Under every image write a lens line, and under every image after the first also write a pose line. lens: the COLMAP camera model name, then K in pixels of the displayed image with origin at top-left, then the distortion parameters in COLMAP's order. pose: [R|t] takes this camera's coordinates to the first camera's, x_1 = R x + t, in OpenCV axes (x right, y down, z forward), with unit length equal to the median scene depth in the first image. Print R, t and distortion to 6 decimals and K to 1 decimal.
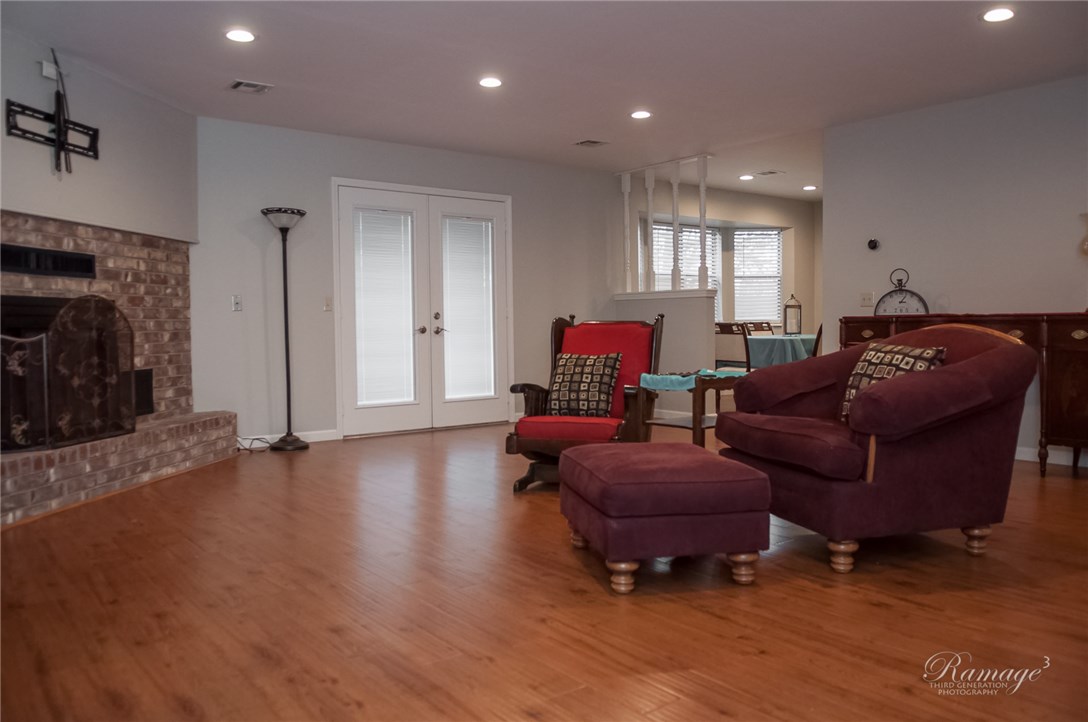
lens RADIAL K [[831.7, 0, 552.9], [0, 831.7, 268.6], [0, 0, 1]] dist [-0.019569, -0.034088]
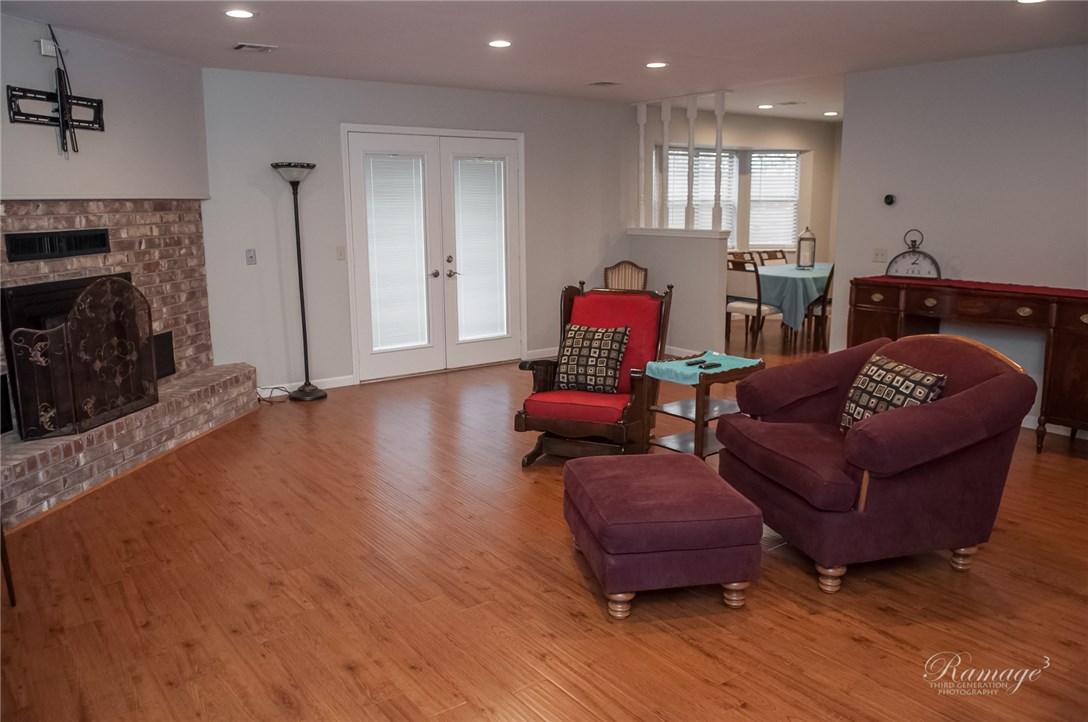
lens RADIAL K [[831.7, 0, 552.9], [0, 831.7, 272.1], [0, 0, 1]] dist [-0.019569, -0.034088]
pose [[0.999749, 0.008826, -0.020576, 0.009661], [-0.005642, 0.988677, 0.149956, -0.117618], [0.021666, -0.149802, 0.988479, 0.007169]]
